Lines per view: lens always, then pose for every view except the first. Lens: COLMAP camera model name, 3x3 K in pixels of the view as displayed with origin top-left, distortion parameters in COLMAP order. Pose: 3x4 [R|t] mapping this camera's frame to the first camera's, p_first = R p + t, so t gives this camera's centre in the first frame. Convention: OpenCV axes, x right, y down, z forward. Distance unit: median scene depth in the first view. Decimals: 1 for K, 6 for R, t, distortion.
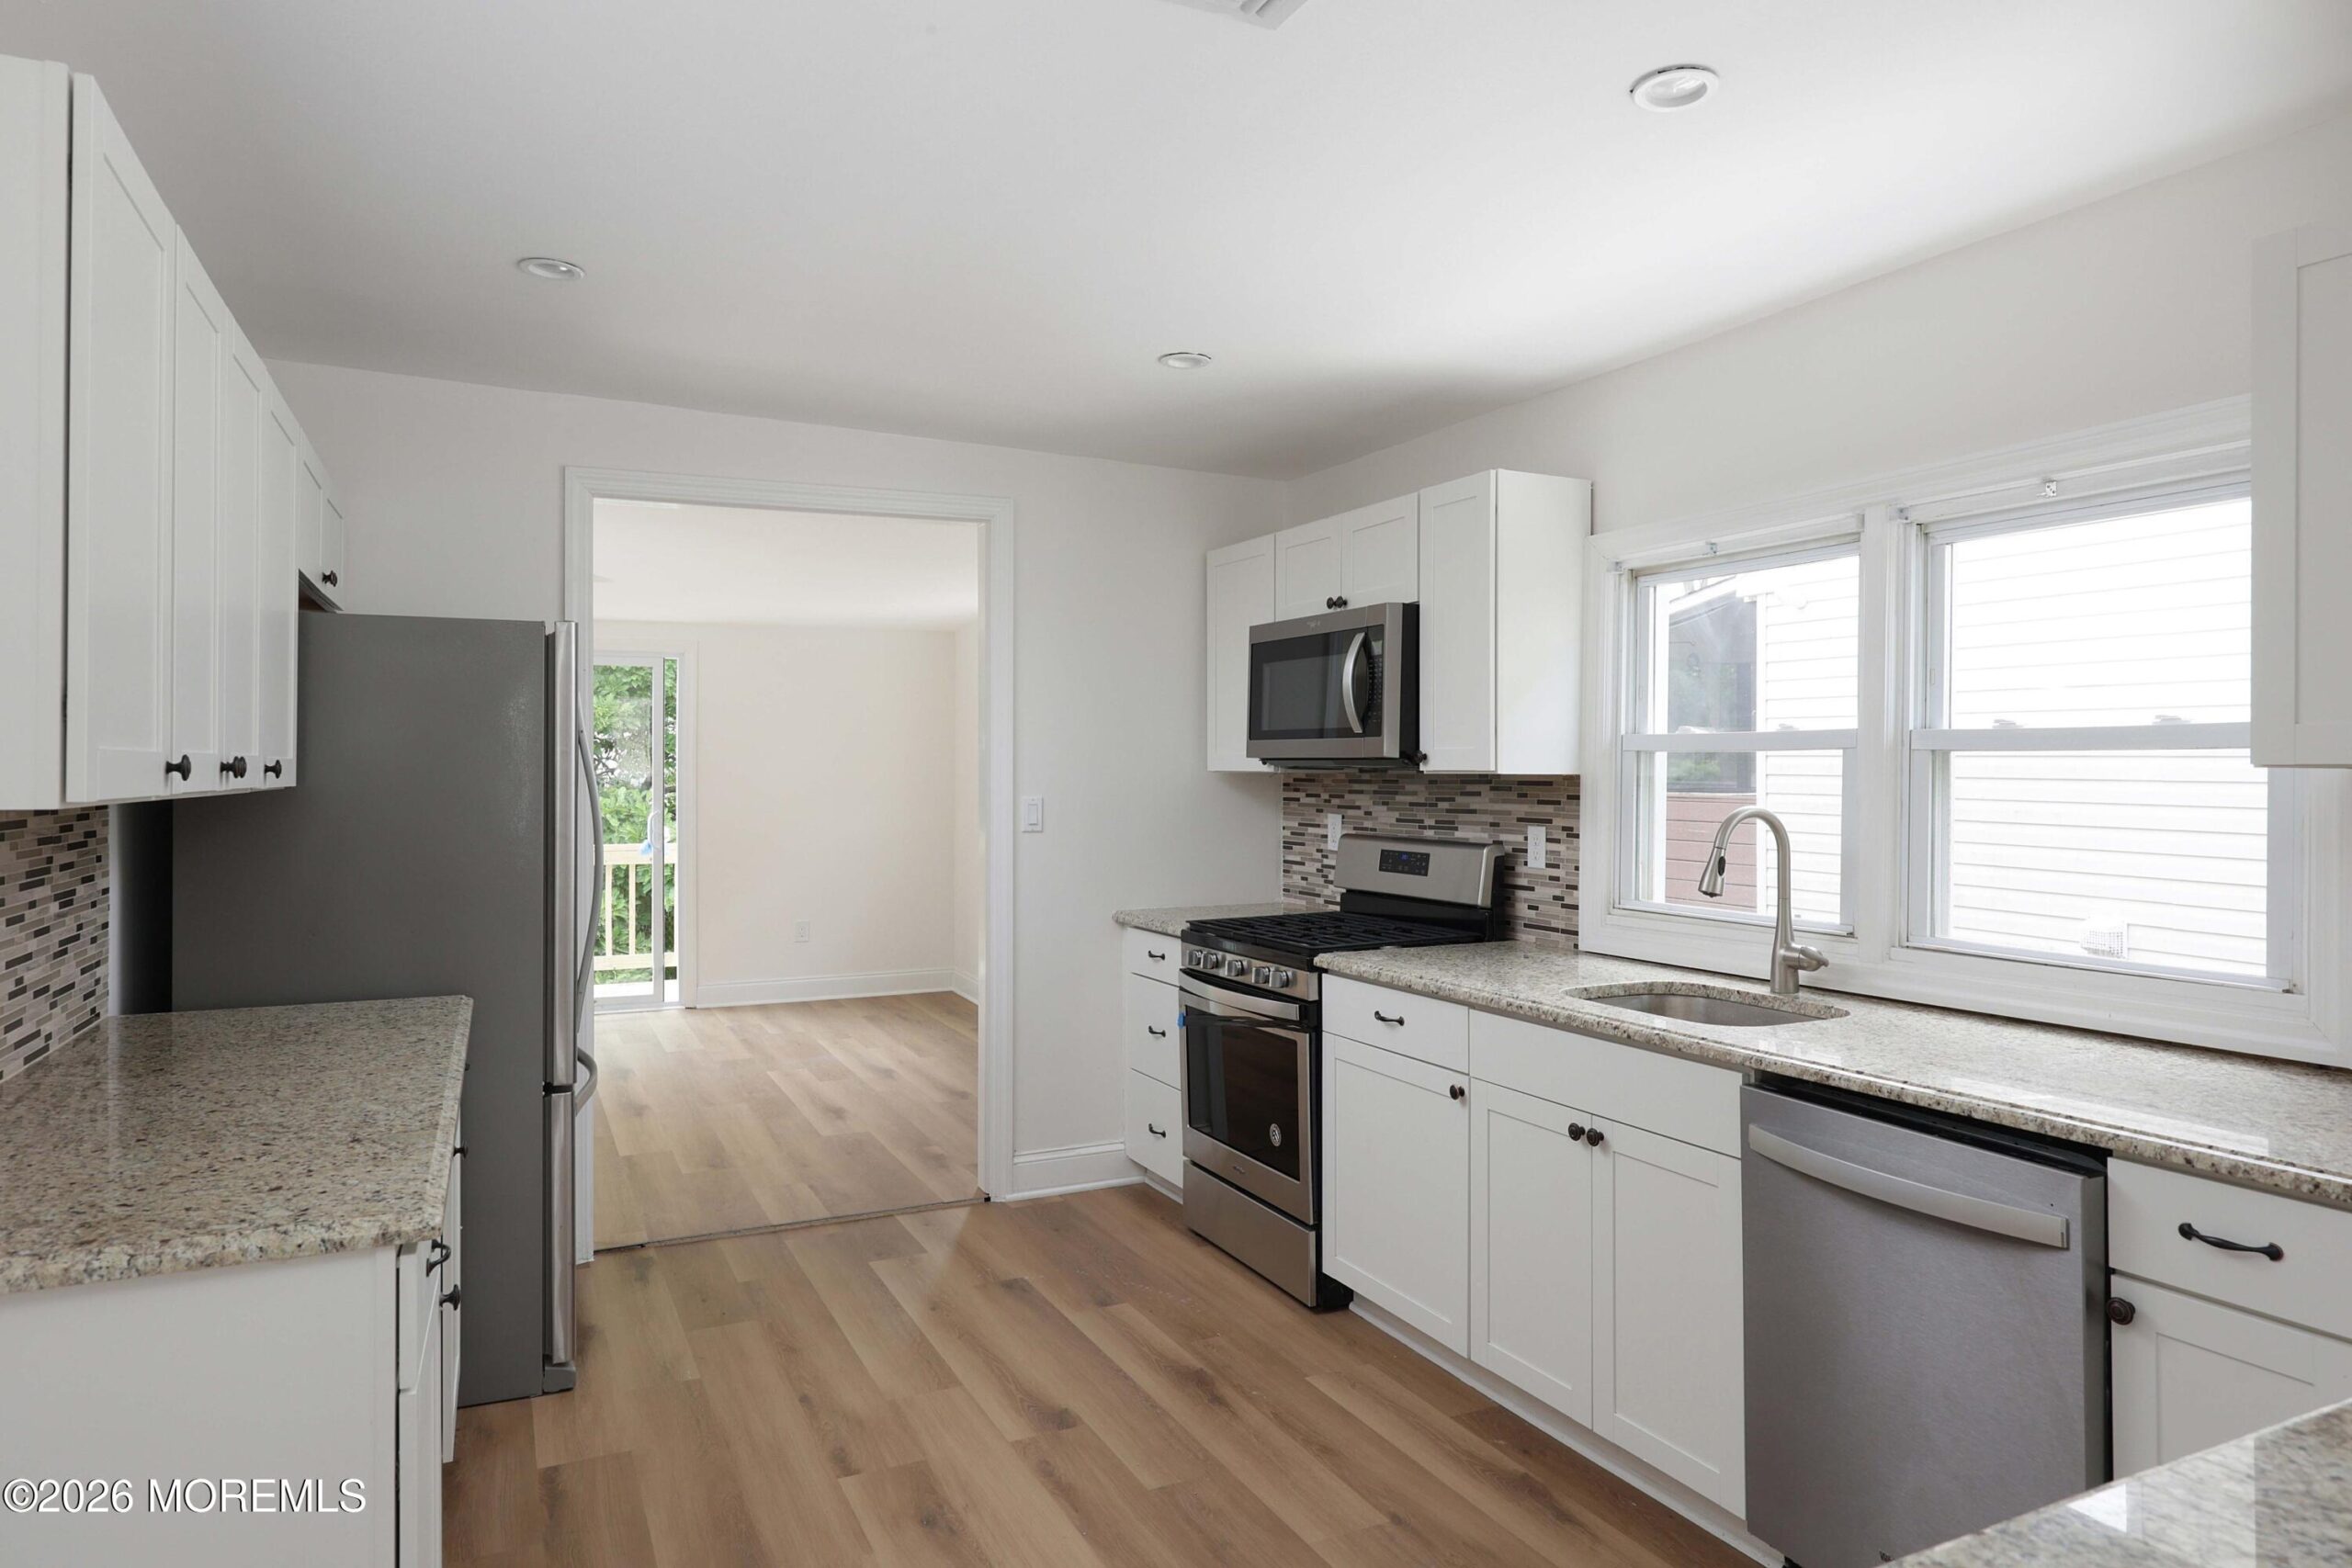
lens RADIAL K [[1445.3, 0, 1203.8], [0, 1445.3, 779.8], [0, 0, 1]] dist [0.000755, -0.000217]
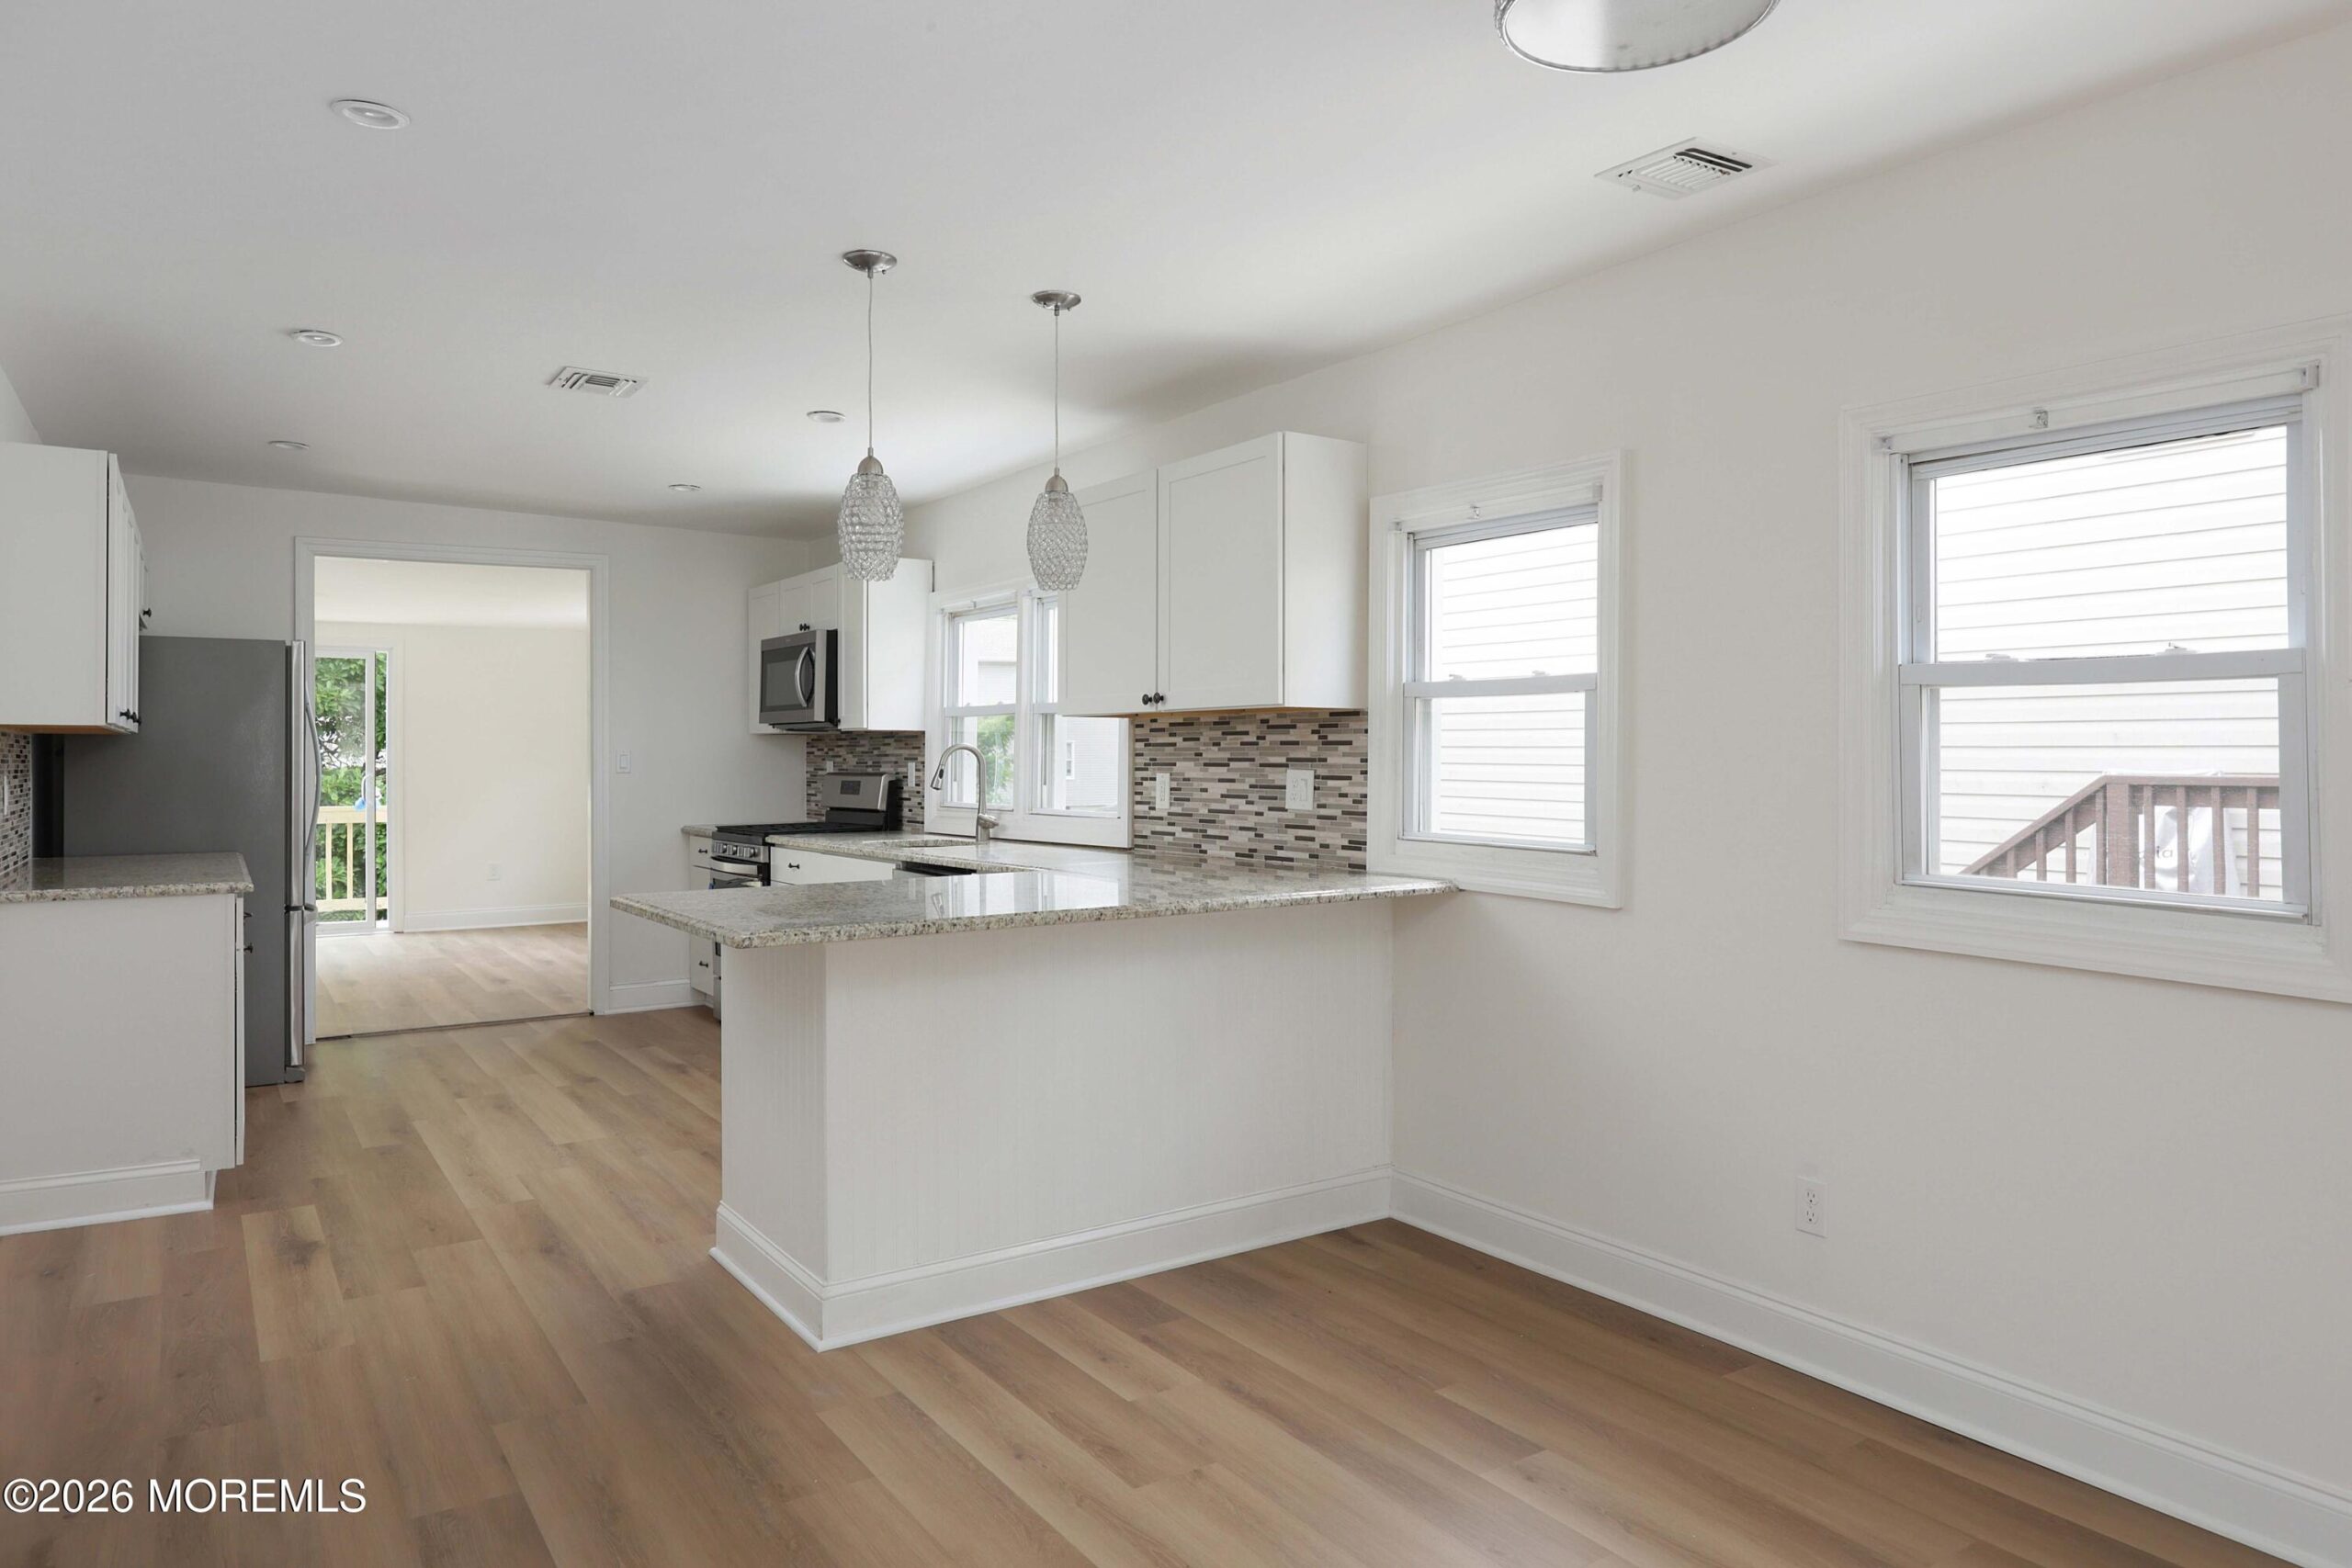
lens RADIAL K [[1502.7, 0, 1200.0], [0, 1502.7, 766.1], [0, 0, 1]] dist [0.001359, 0.001104]
pose [[0.991199, -0.003867, 0.132321, 0.332299], [0.004245, 0.999988, -0.002568, 0.042706], [-0.132310, 0.003107, 0.991204, -0.788650]]
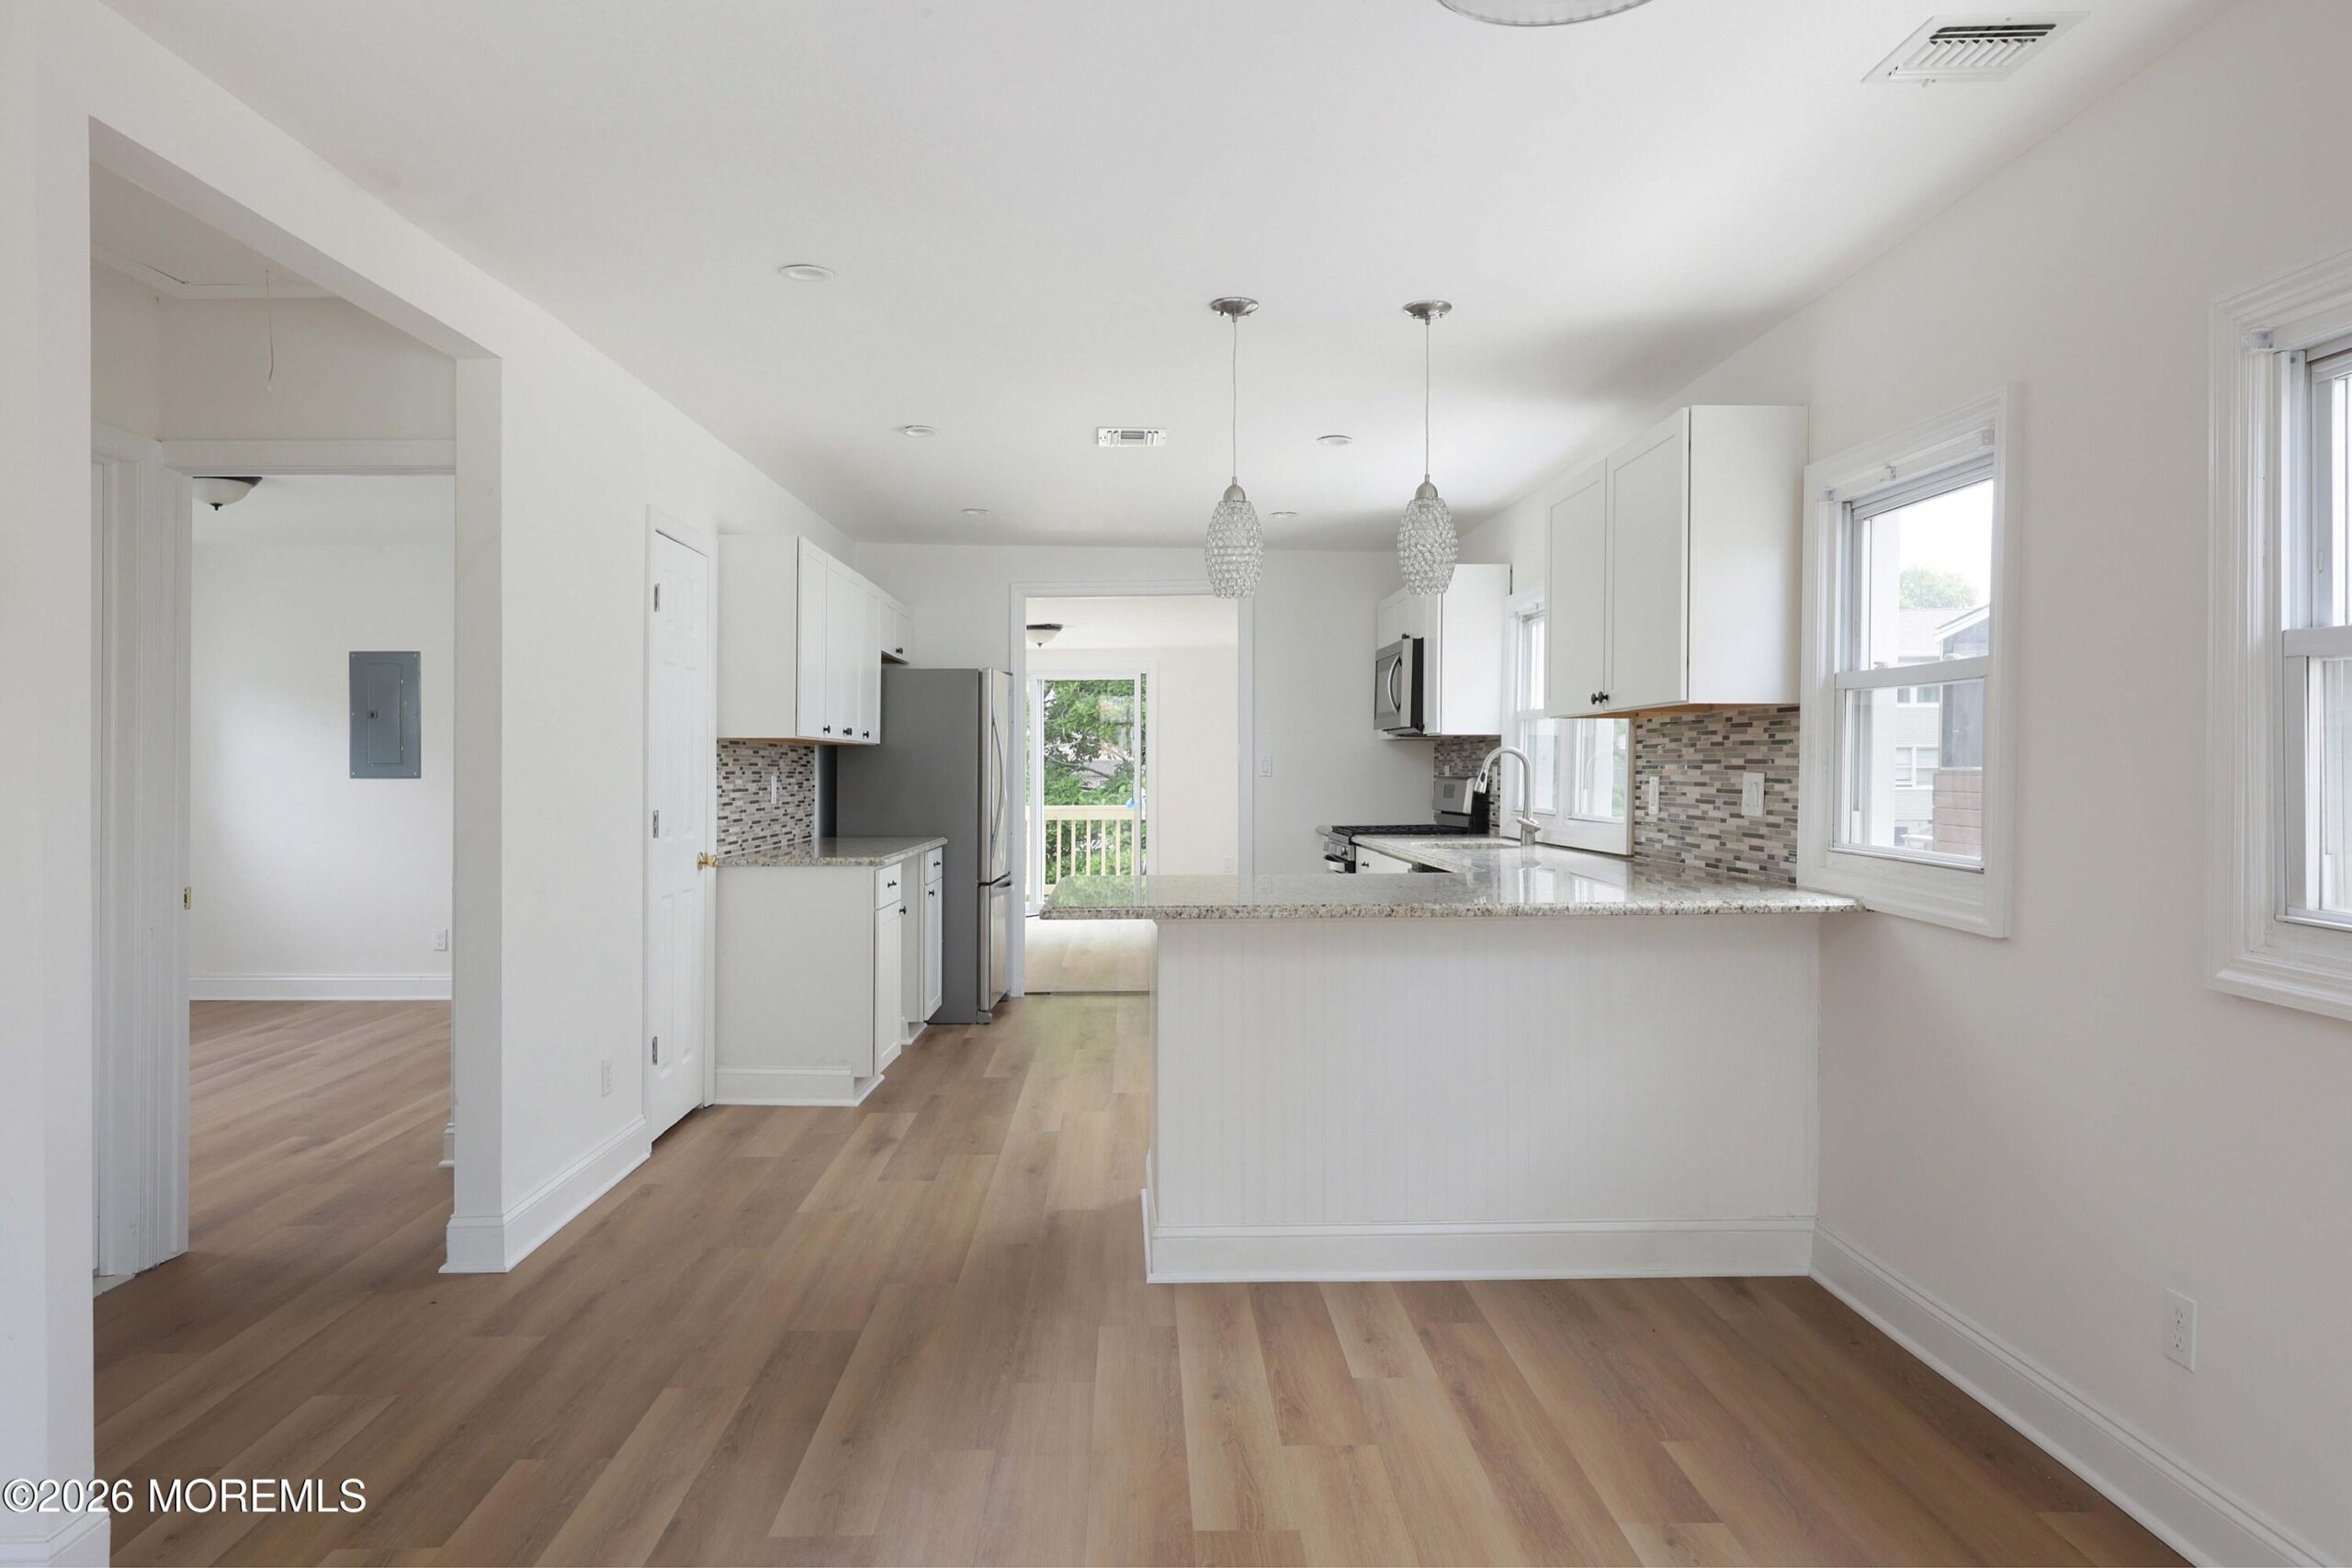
lens RADIAL K [[1534.7, 0, 1145.6], [0, 1534.7, 771.2], [0, 0, 1]] dist [0.003162, 0.000819]
pose [[0.897988, -0.002340, -0.440015, 0.655638], [-0.000082, 0.999985, -0.005485, 0.048084], [0.440021, 0.004961, 0.897974, -0.802116]]
